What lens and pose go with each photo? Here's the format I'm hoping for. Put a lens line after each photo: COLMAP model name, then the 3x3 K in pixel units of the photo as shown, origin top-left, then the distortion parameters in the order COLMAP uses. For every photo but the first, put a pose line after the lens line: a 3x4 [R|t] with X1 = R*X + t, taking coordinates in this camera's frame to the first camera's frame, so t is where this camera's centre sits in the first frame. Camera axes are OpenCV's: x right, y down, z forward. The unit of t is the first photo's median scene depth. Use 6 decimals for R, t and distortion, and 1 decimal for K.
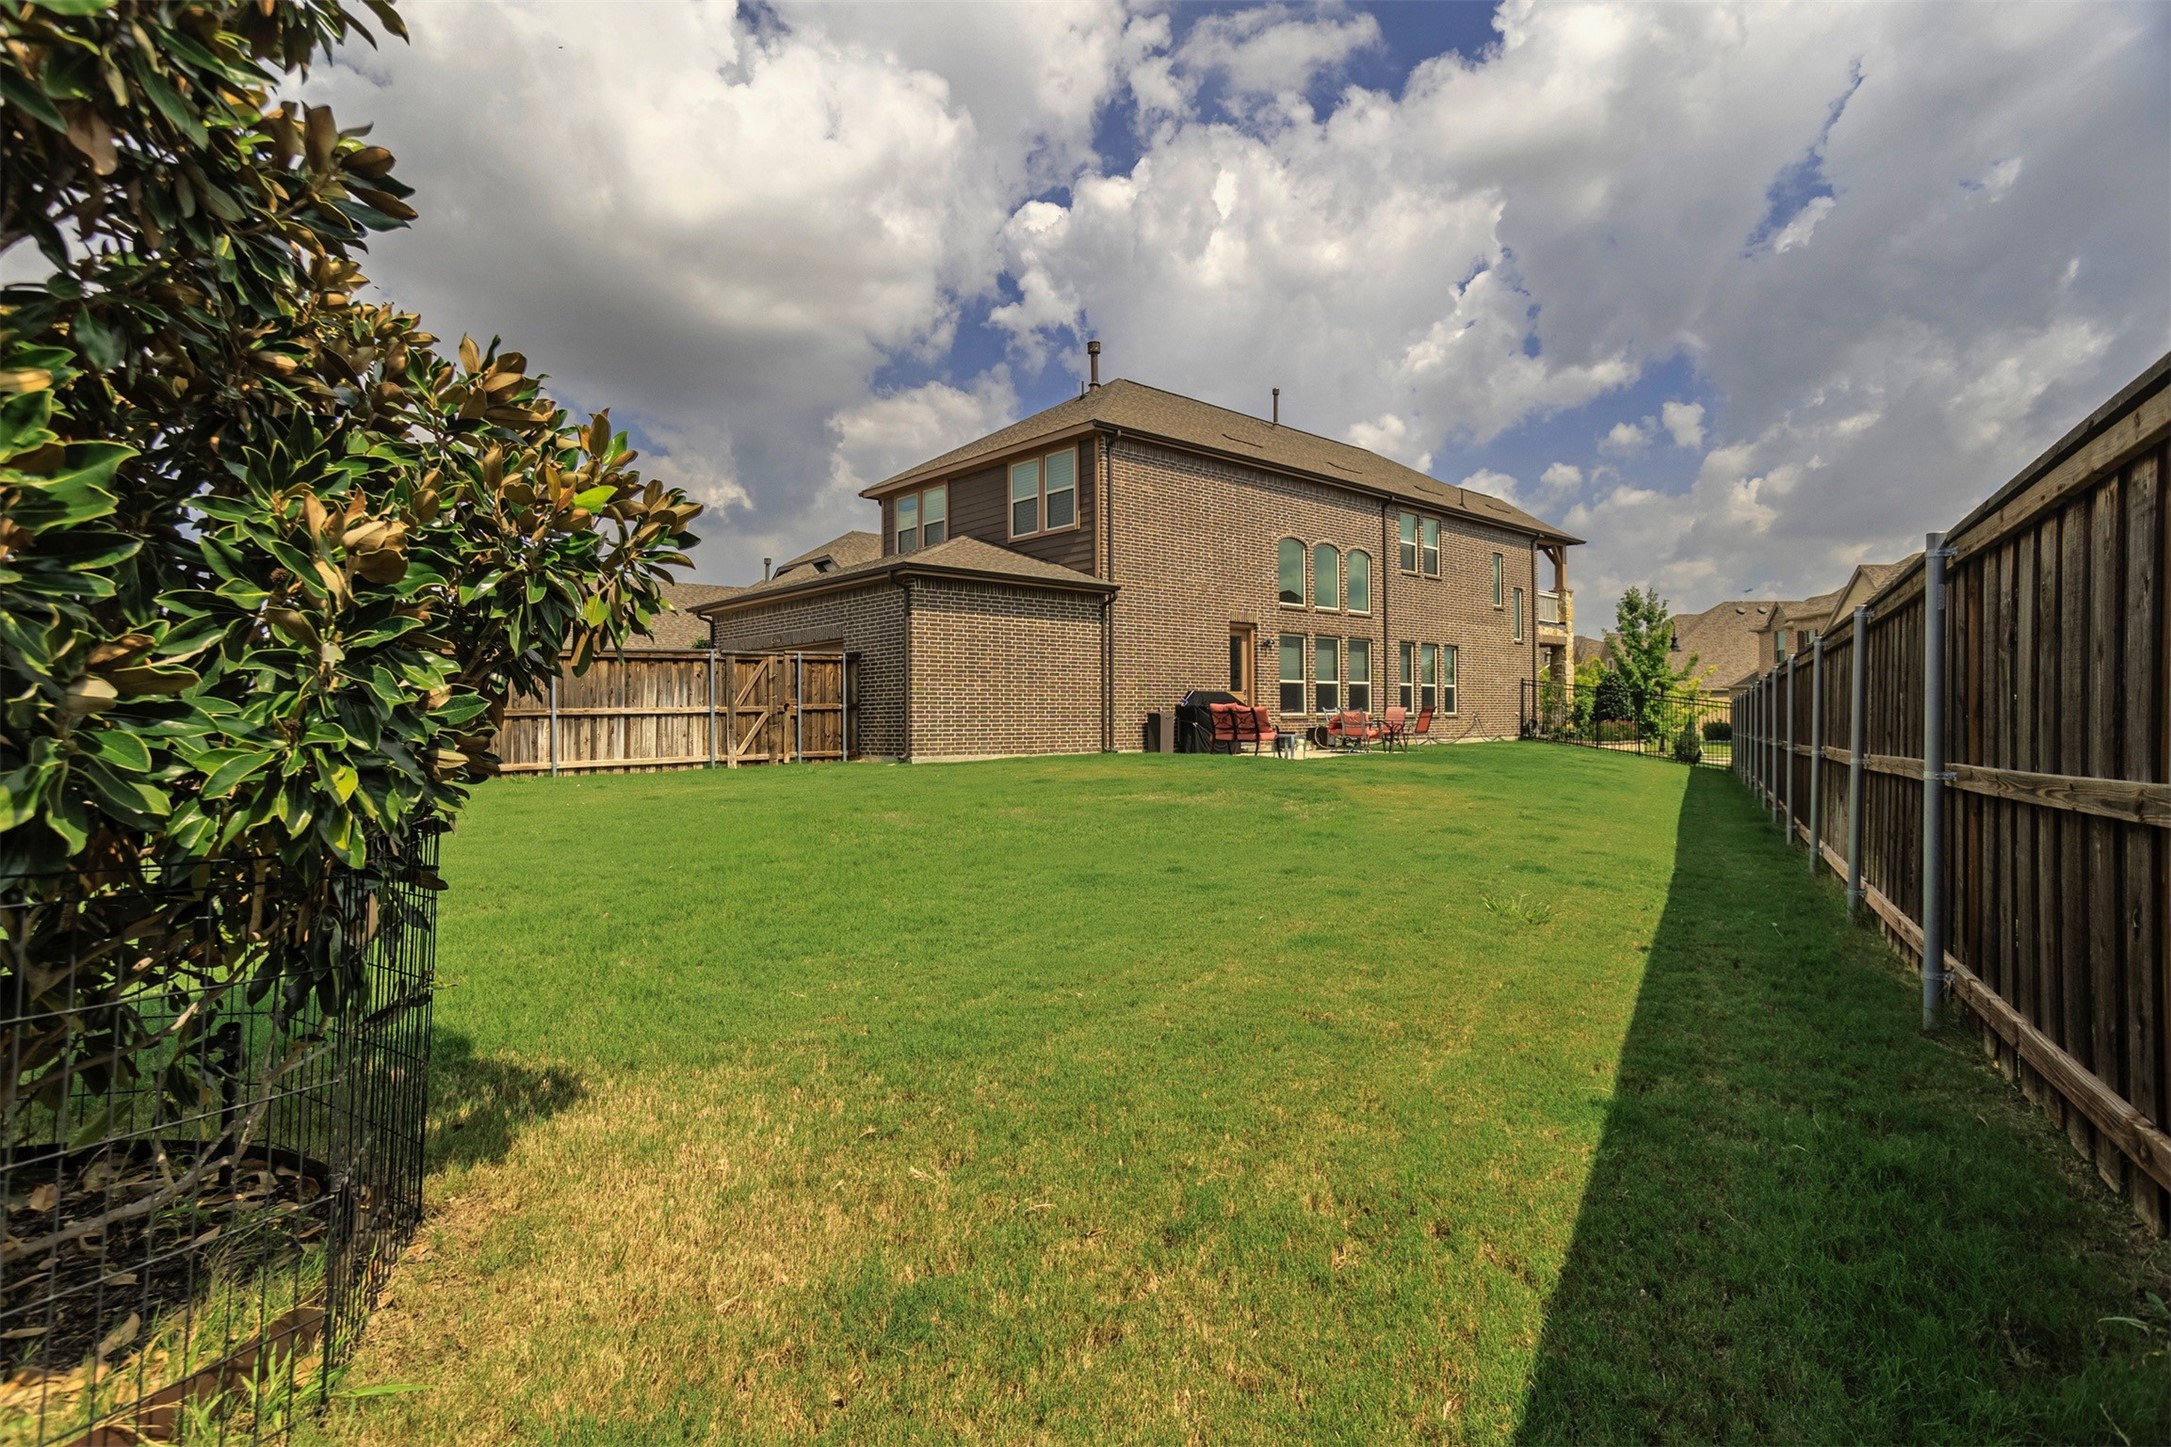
lens RADIAL K [[1067.9, 0, 1080.7], [0, 1067.9, 720.5], [0, 0, 1]] dist [-0.030913, 0.009392]
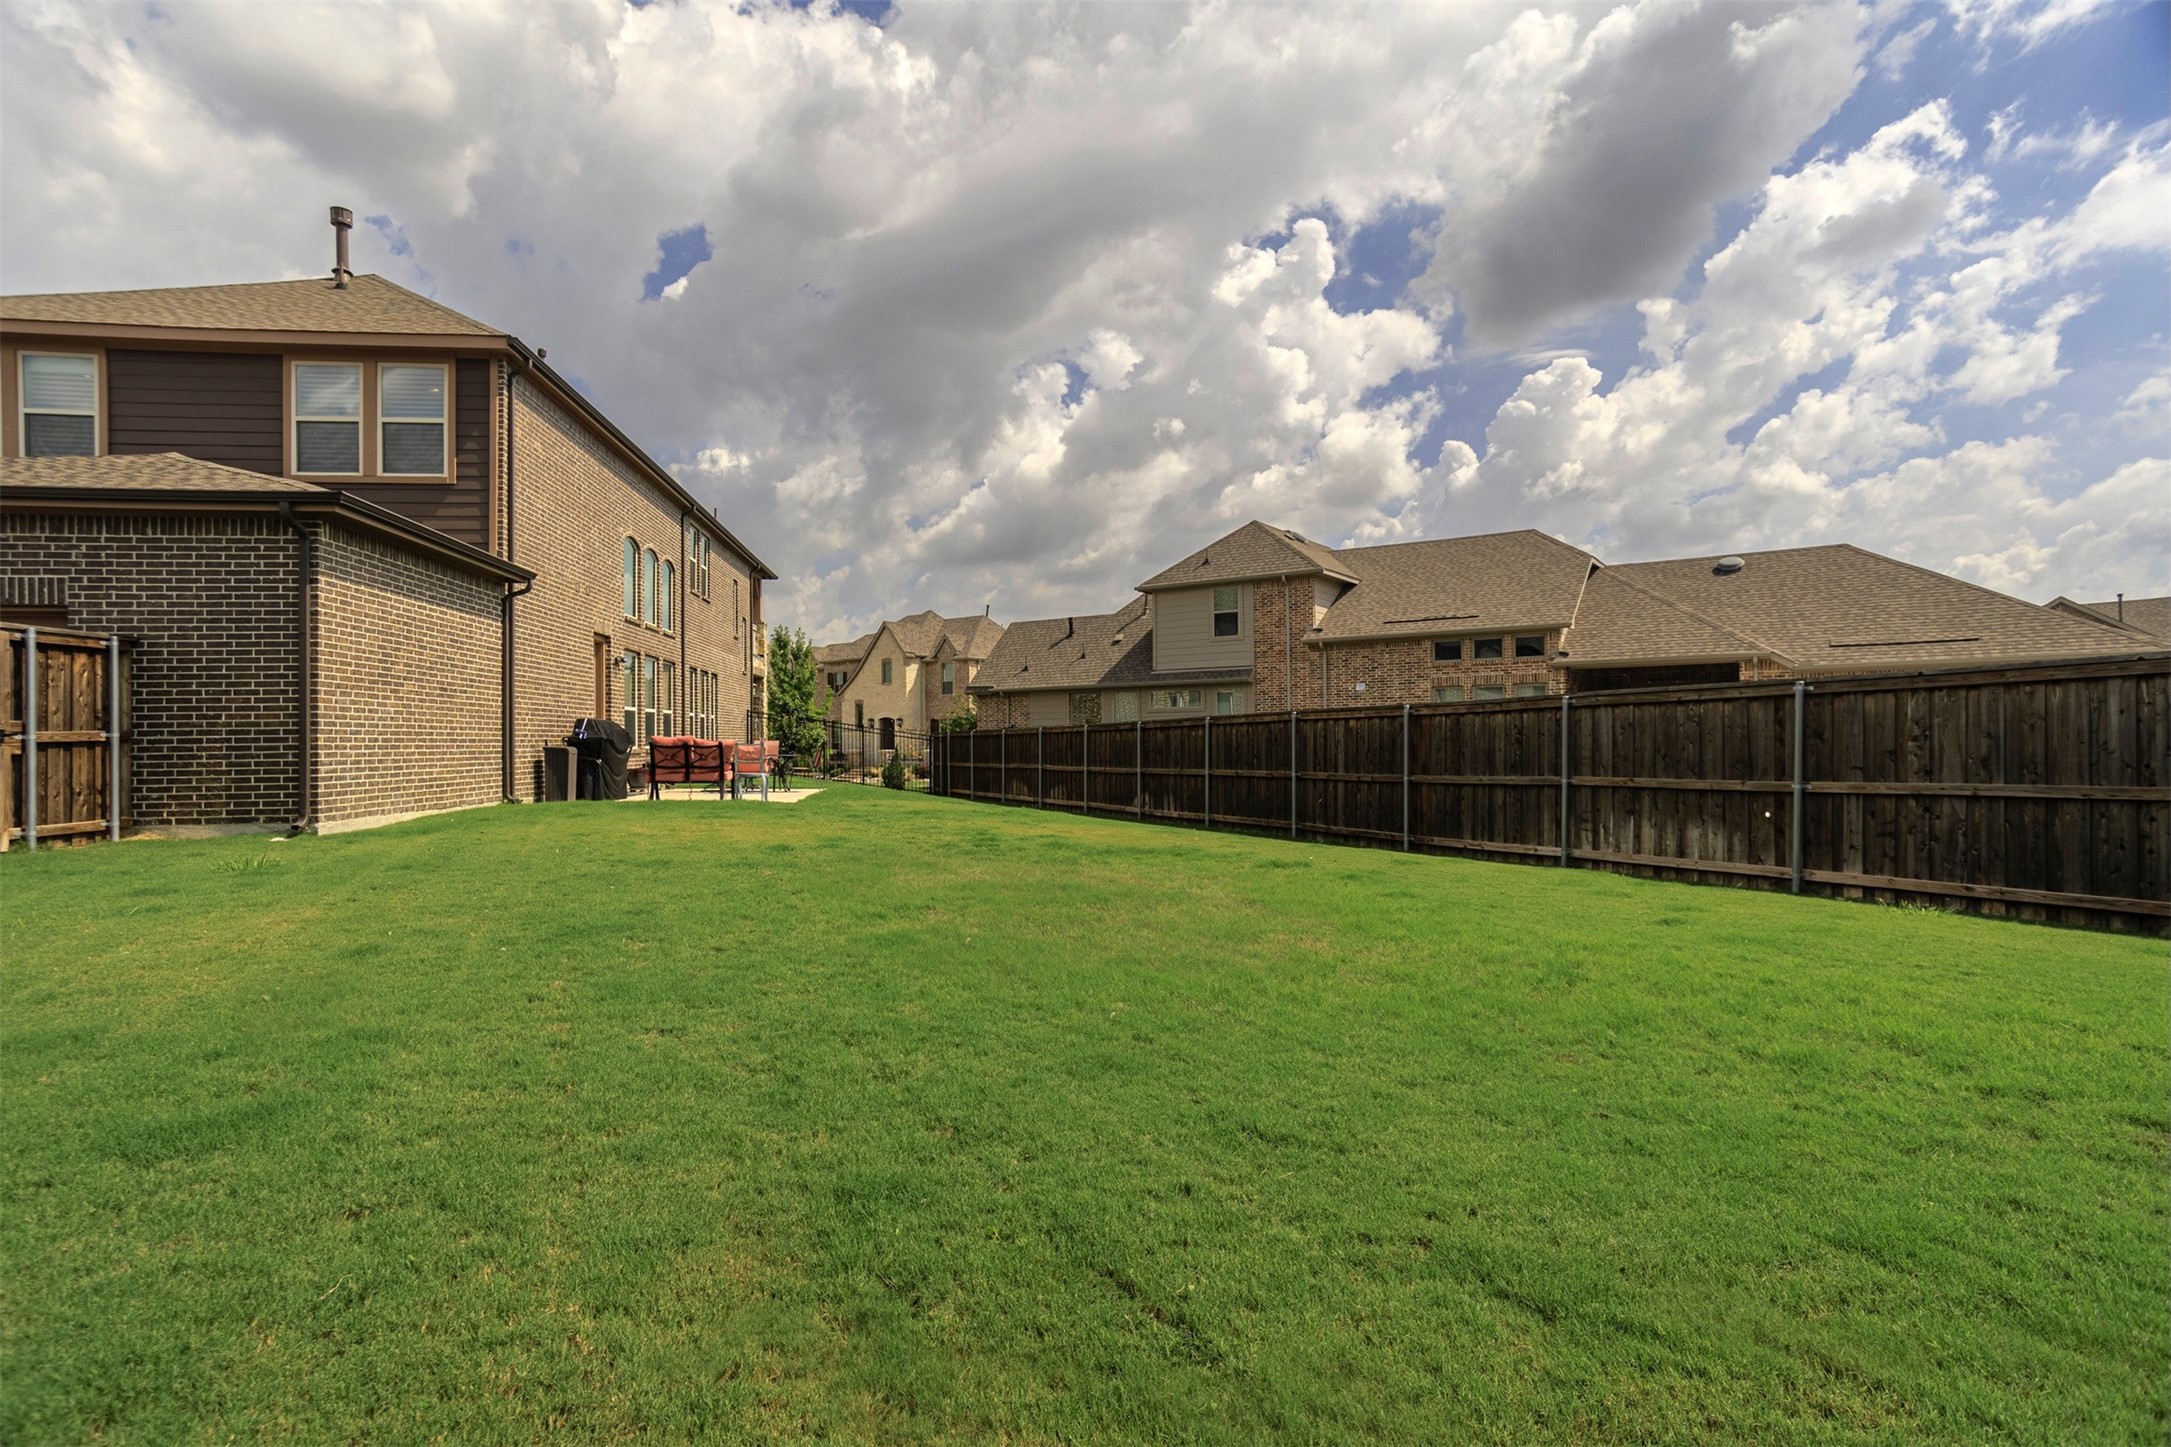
lens RADIAL K [[1067.9, 0, 1083.7], [0, 1067.9, 727.2], [0, 0, 1]] dist [-0.030913, 0.009392]
pose [[0.601035, 0.015846, 0.799066, -0.315362], [-0.000245, 0.999807, -0.019643, -0.006846], [-0.799223, 0.011611, 0.600923, 0.268313]]
